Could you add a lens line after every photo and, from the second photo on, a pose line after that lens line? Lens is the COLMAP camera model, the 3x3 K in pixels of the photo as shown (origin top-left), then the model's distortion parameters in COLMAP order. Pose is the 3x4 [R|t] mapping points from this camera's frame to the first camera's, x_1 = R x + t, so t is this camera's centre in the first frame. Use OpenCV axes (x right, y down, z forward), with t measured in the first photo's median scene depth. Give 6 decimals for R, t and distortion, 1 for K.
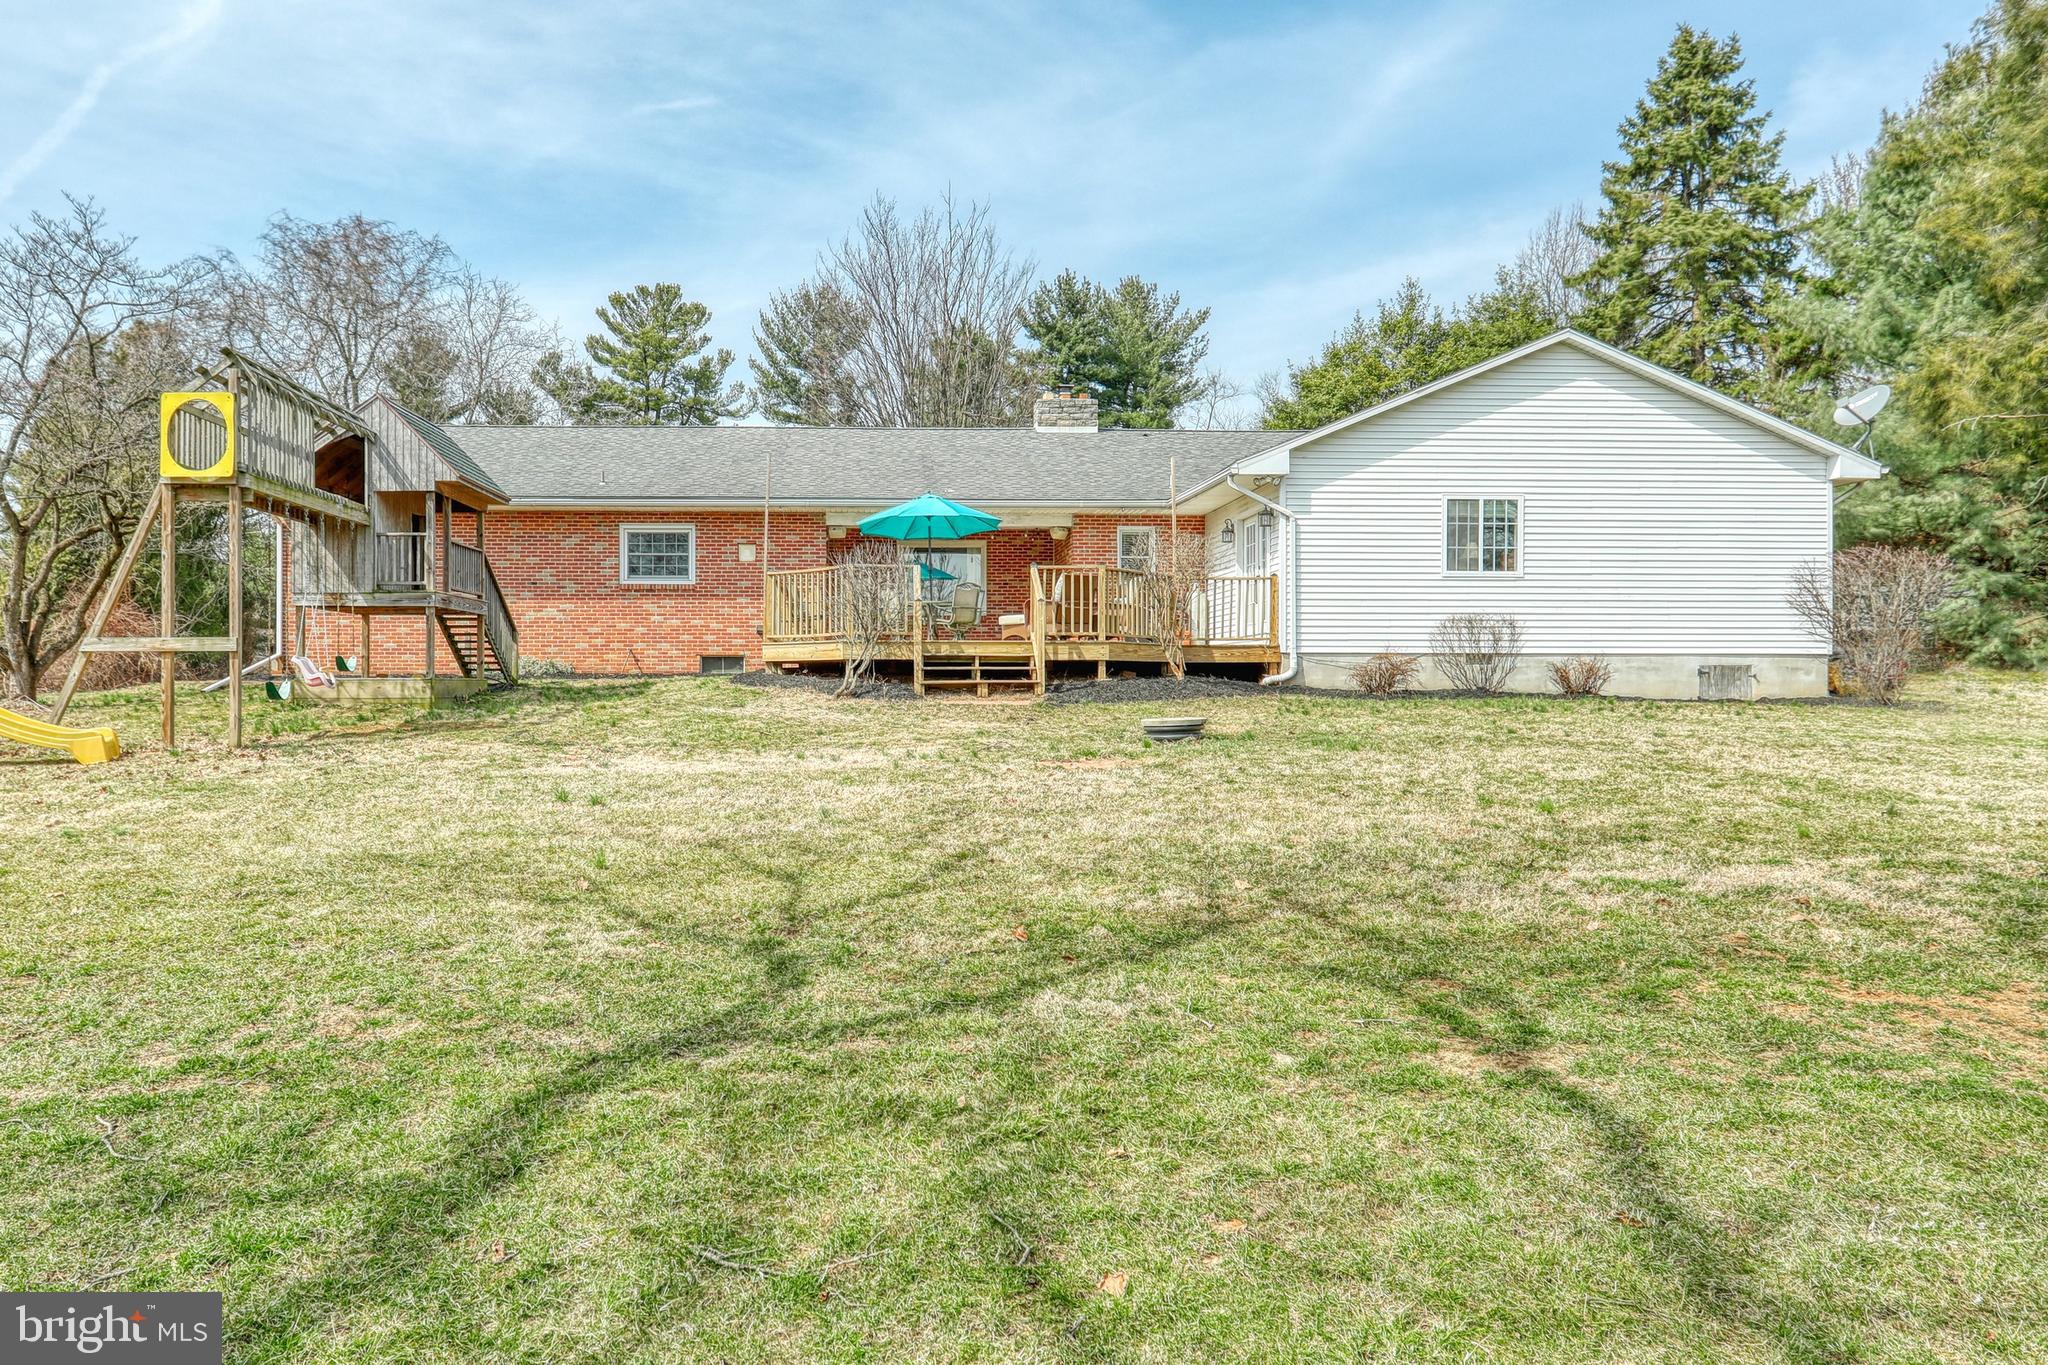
lens RADIAL K [[1213.6, 0, 1024.0], [0, 1213.6, 682.5], [0, 0, 1]] dist [0.002953, 0.000704]
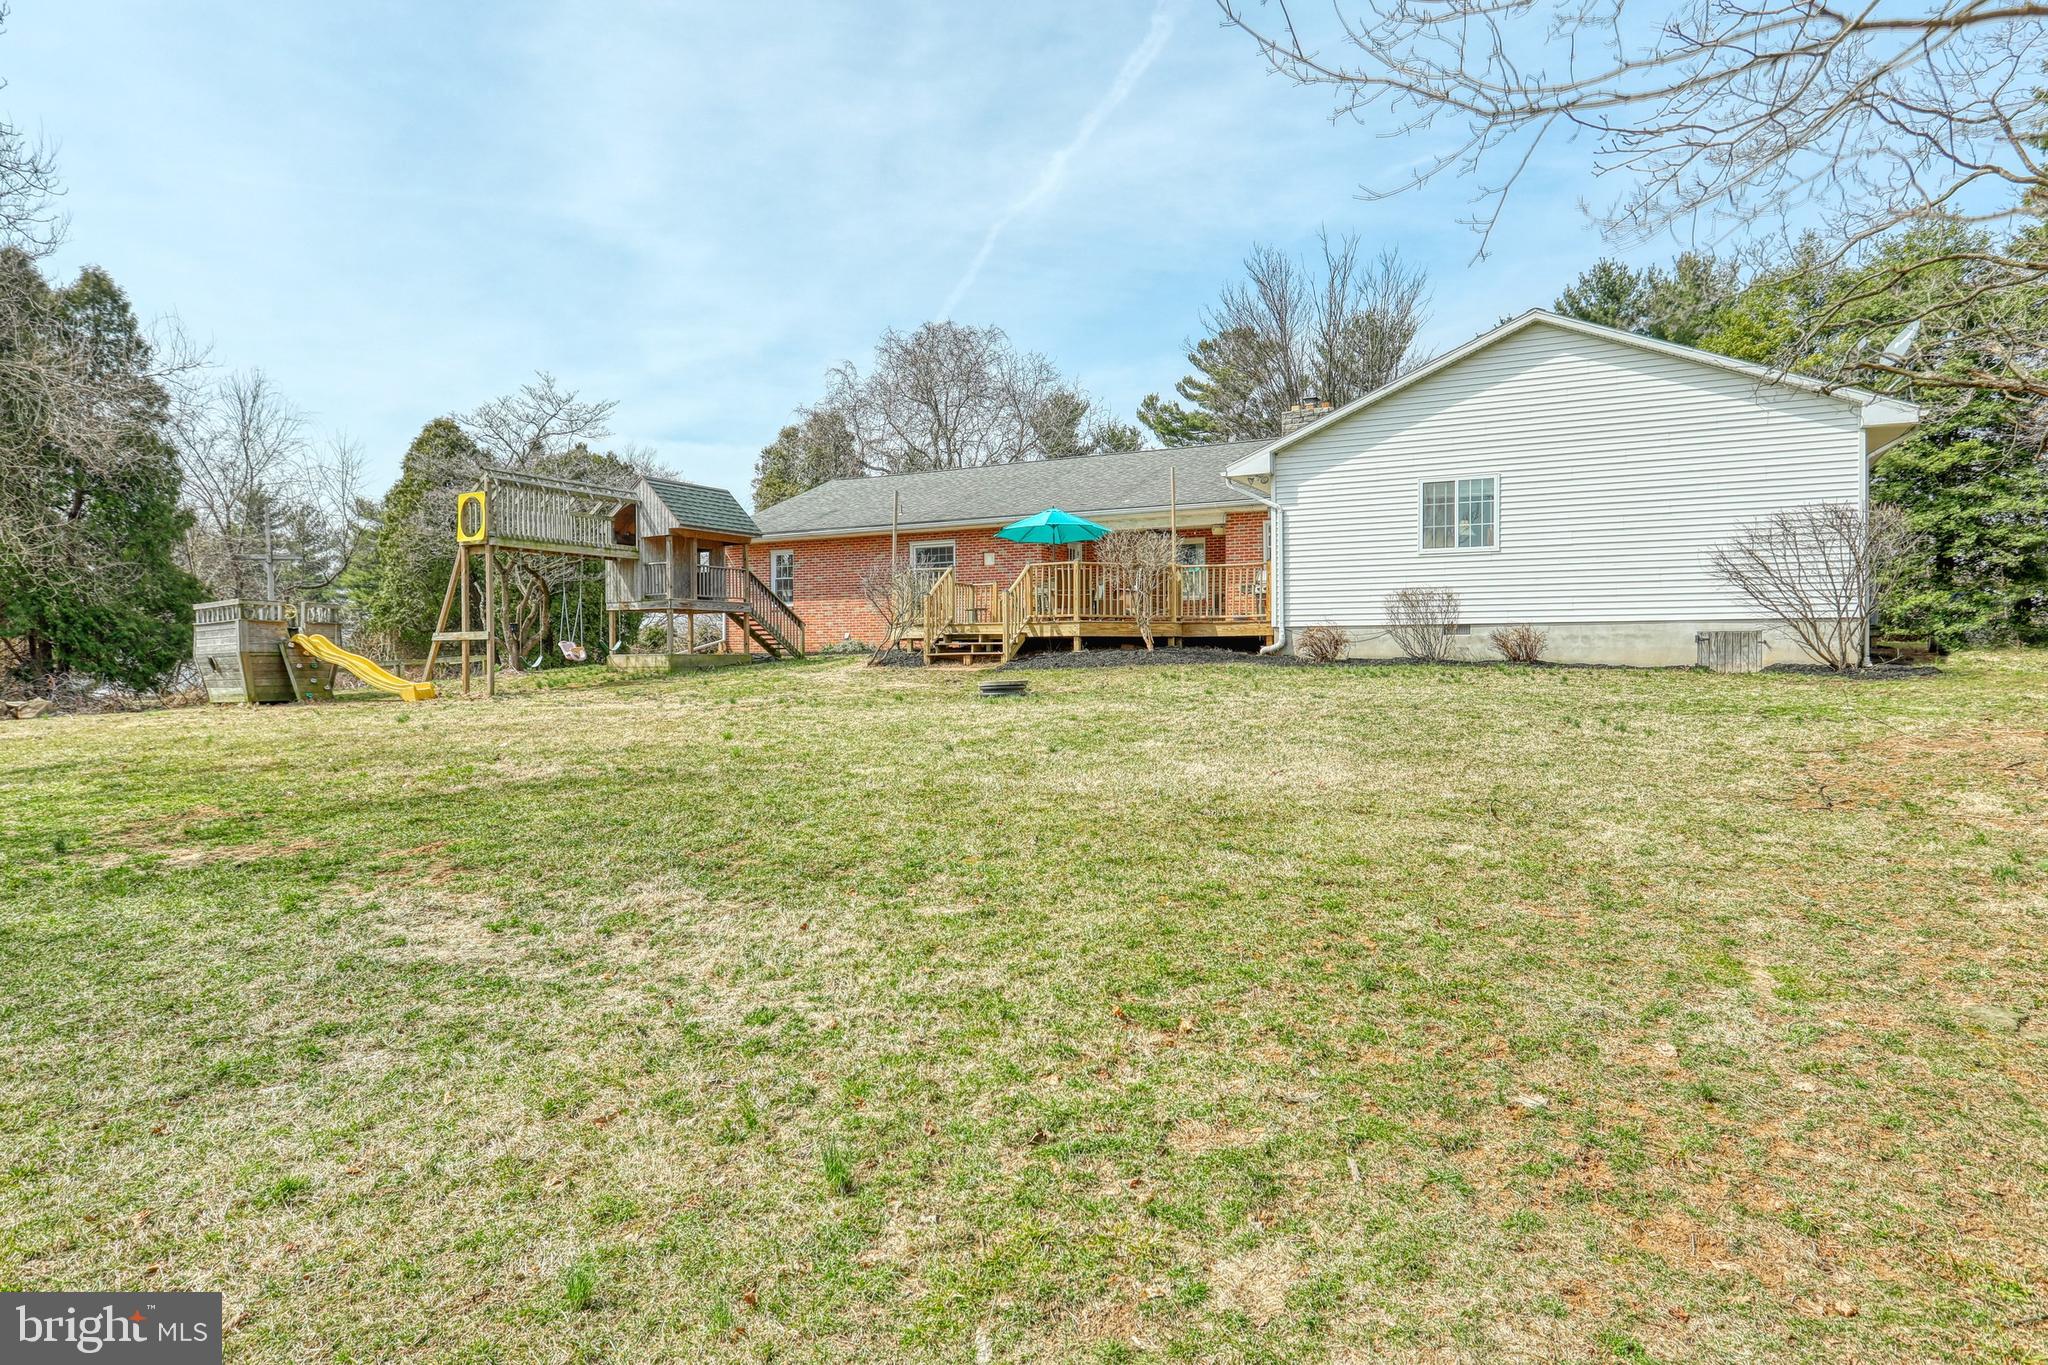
lens RADIAL K [[1013.2, 0, 1024.0], [0, 1013.2, 682.5], [0, 0, 1]] dist [-0.005729, -0.000511]
pose [[0.896084, 0.004807, -0.443859, 0.432699], [0.006051, 0.999716, 0.023044, 0.004807], [0.443844, -0.023336, 0.895800, 0.023158]]
